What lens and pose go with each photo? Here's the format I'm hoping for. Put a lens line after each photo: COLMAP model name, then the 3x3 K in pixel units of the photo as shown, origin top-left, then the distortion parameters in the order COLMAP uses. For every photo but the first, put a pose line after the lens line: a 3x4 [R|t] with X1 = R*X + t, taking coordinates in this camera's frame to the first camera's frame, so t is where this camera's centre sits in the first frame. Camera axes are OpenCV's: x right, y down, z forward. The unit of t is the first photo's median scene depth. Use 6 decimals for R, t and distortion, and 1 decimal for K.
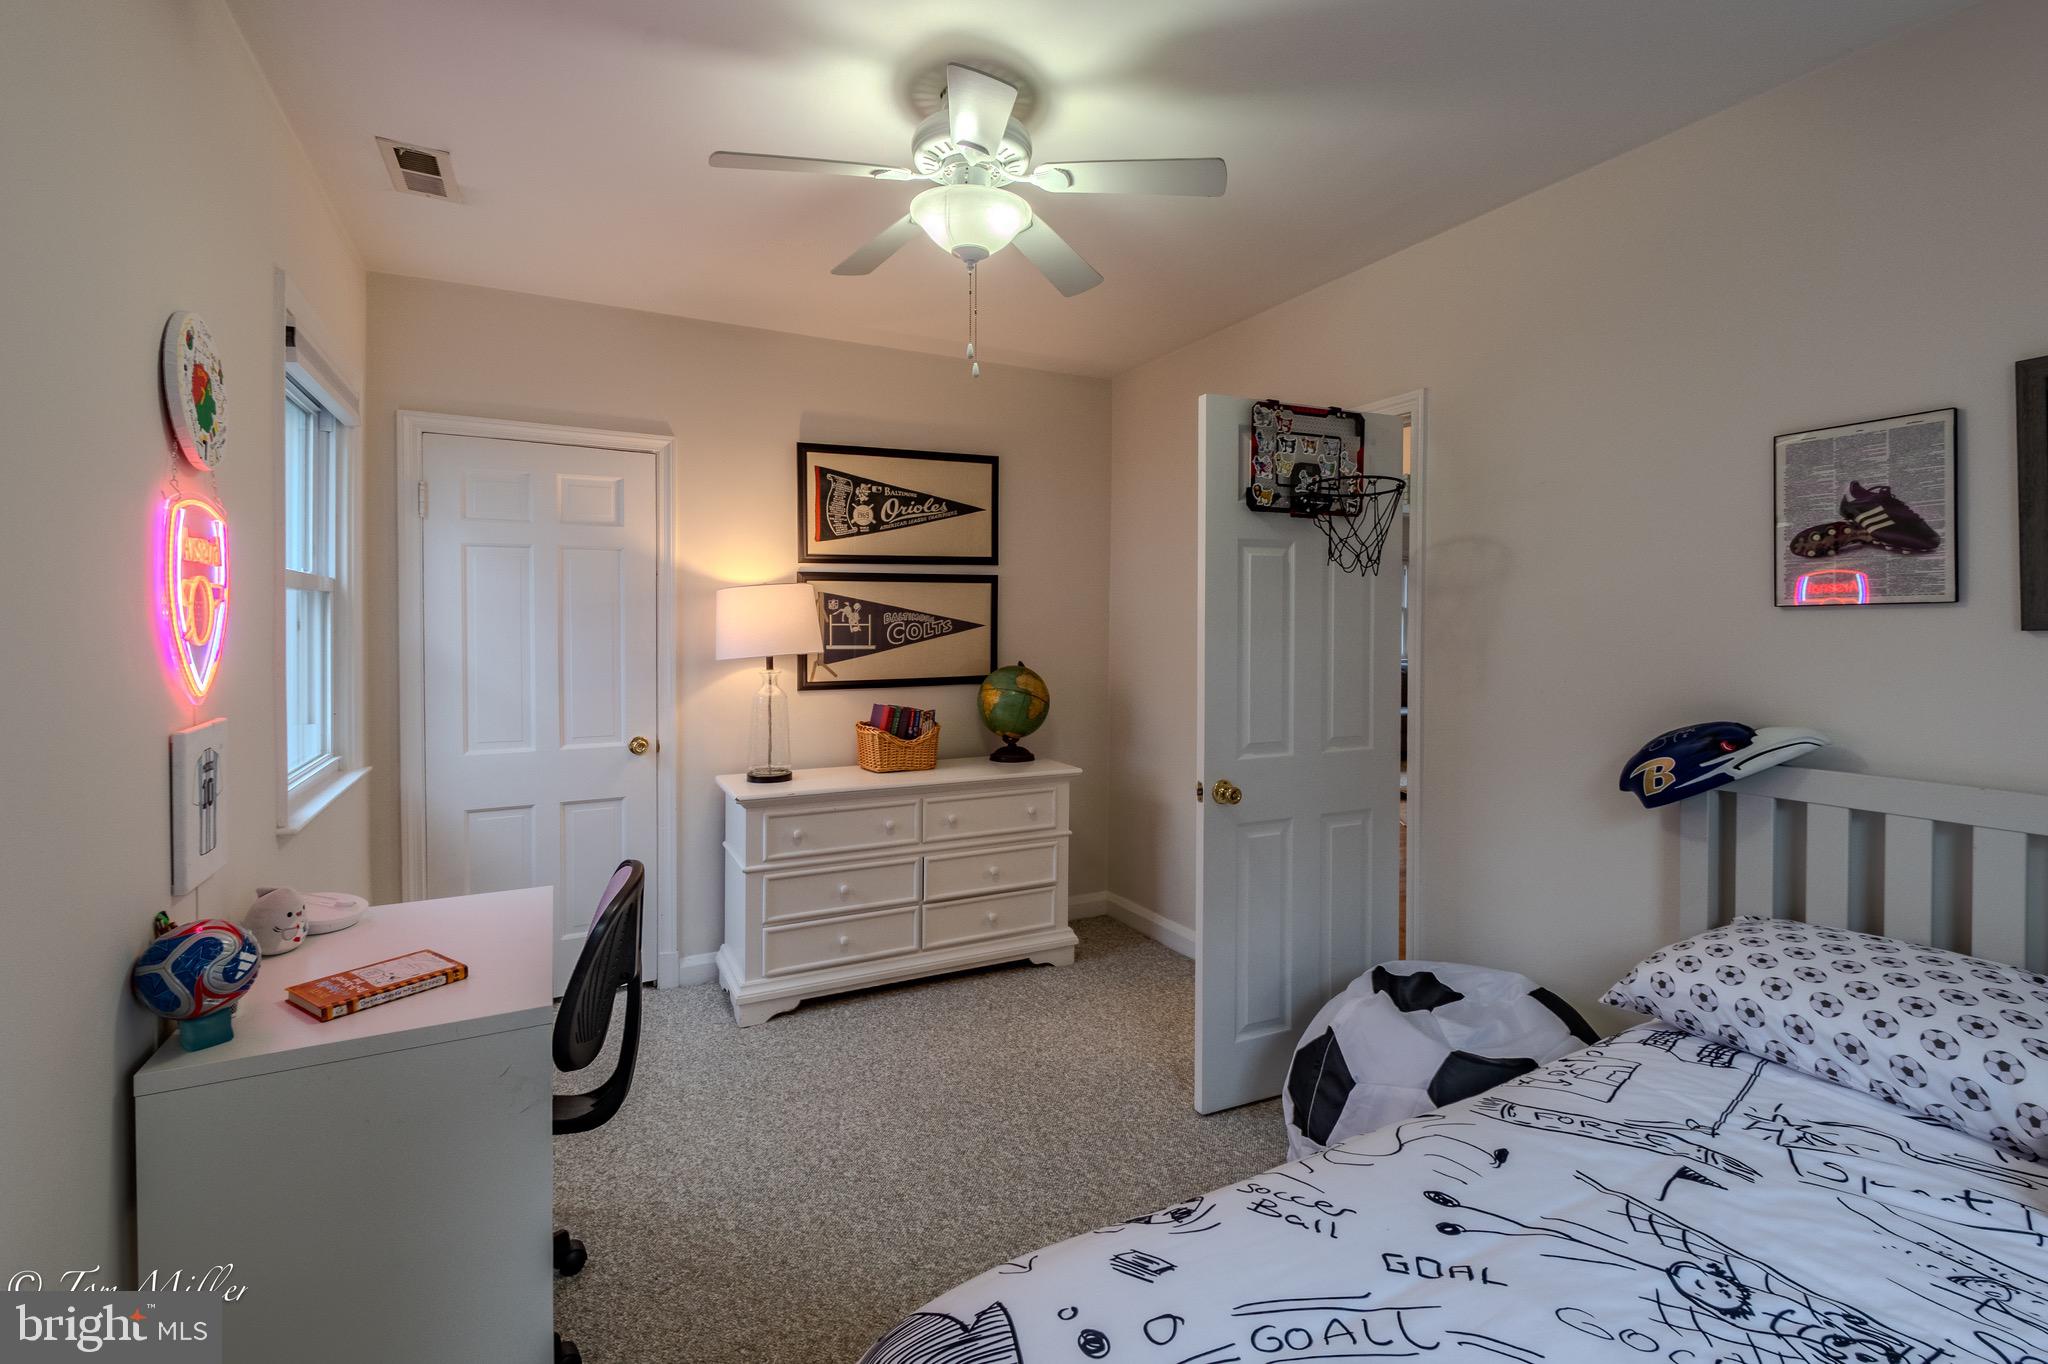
lens RADIAL K [[914.7, 0, 1030.1], [0, 914.7, 667.5], [0, 0, 1]] dist [-0.017539, -0.000235]
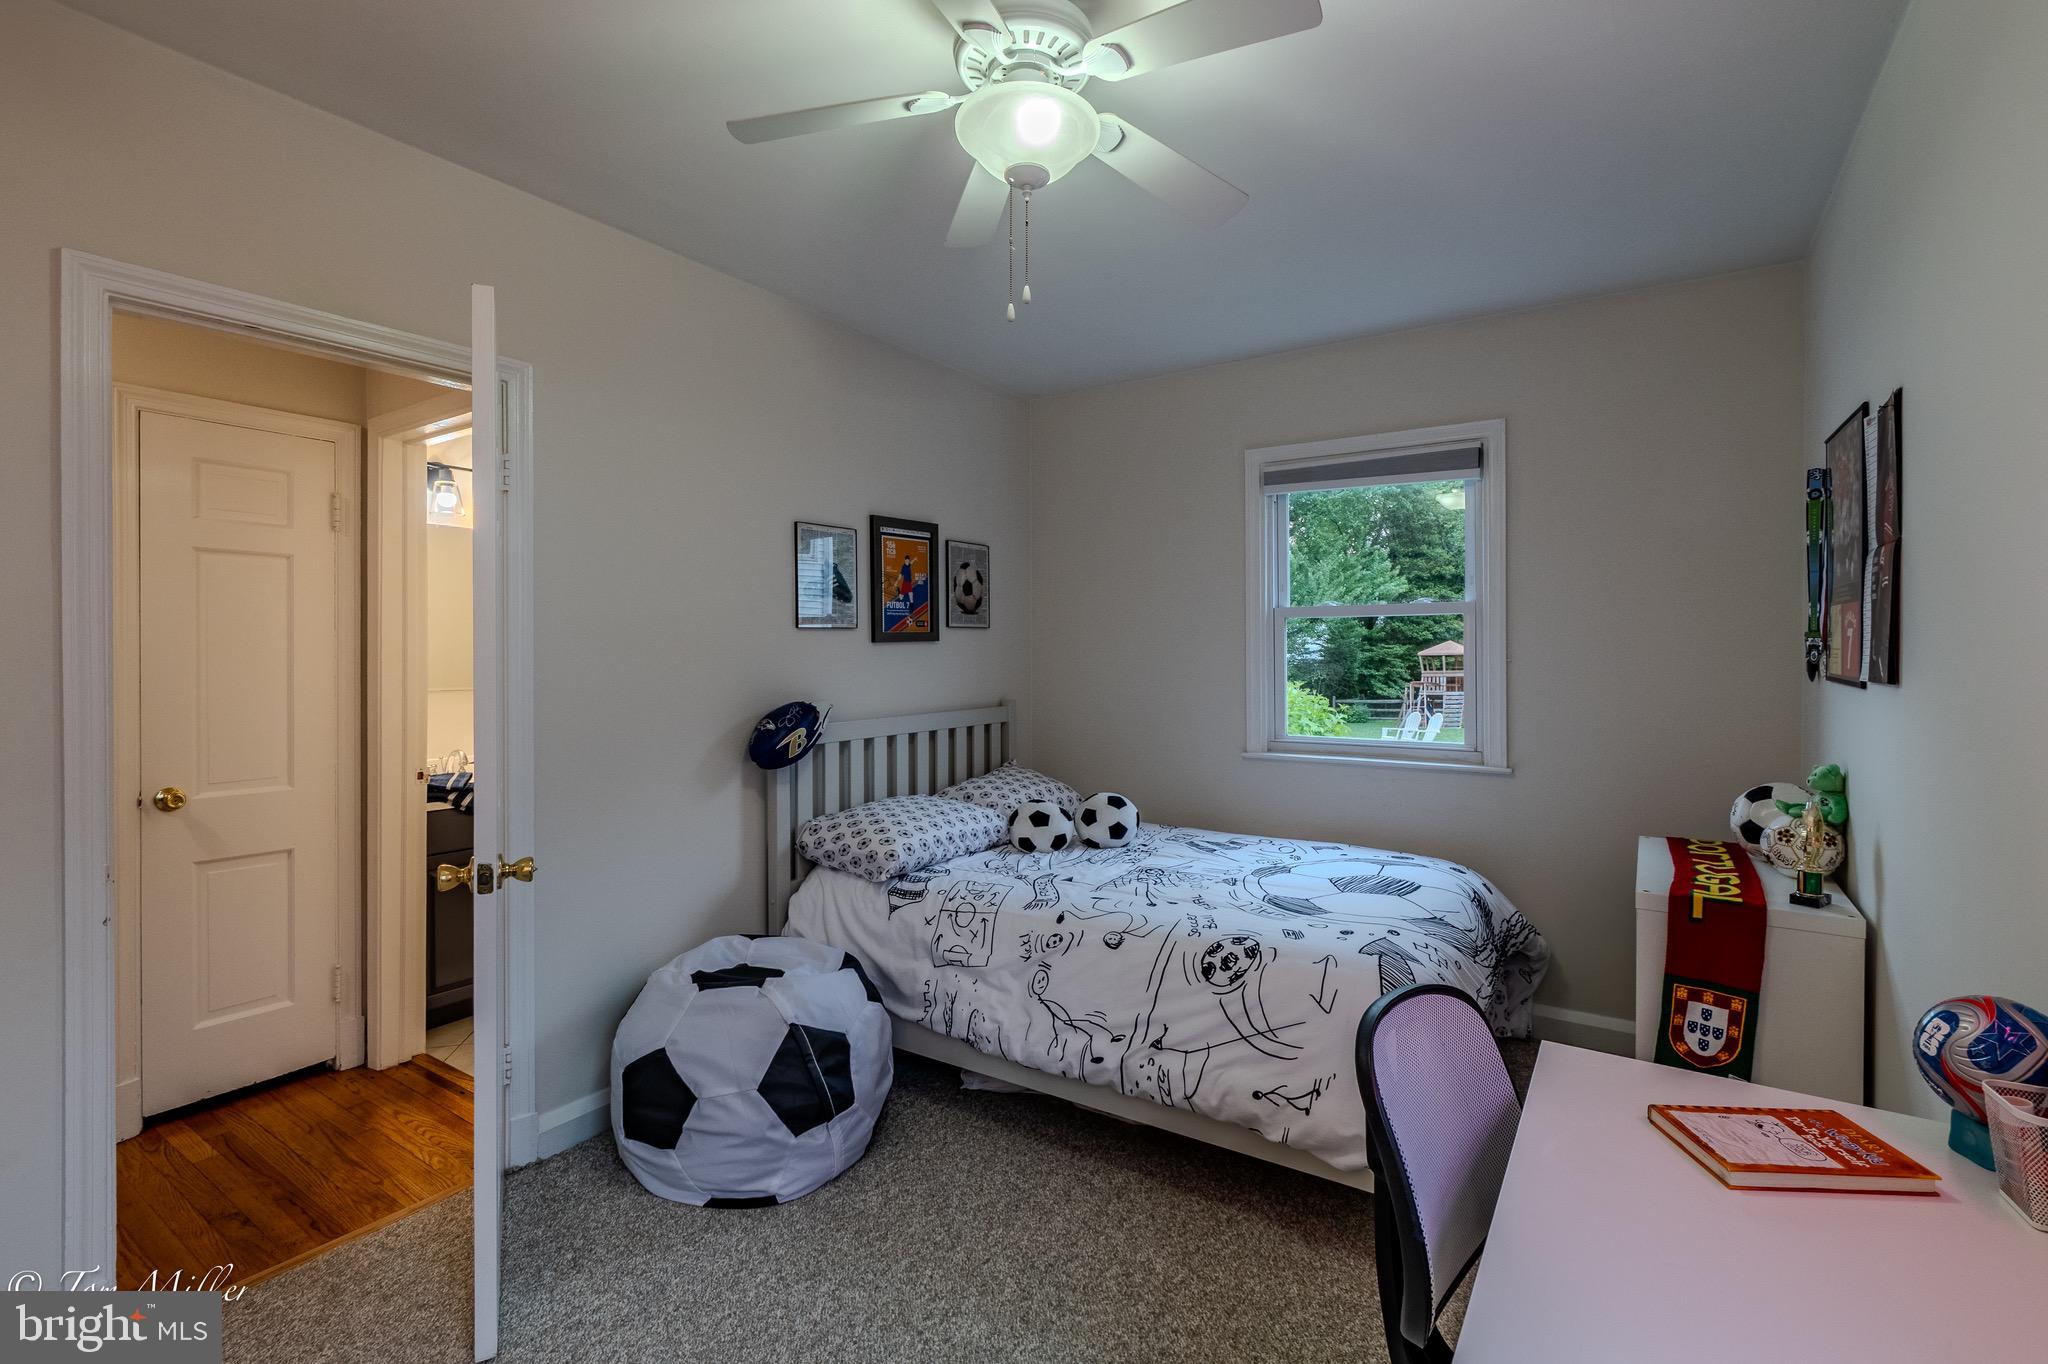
lens RADIAL K [[914.7, 0, 1030.1], [0, 914.7, 667.5], [0, 0, 1]] dist [-0.017539, -0.000235]
pose [[-0.484240, -0.006477, 0.874911, -0.996608], [-0.002218, 0.999978, 0.006175, 0.000334], [-0.874933, 0.001050, -0.484244, 1.746669]]
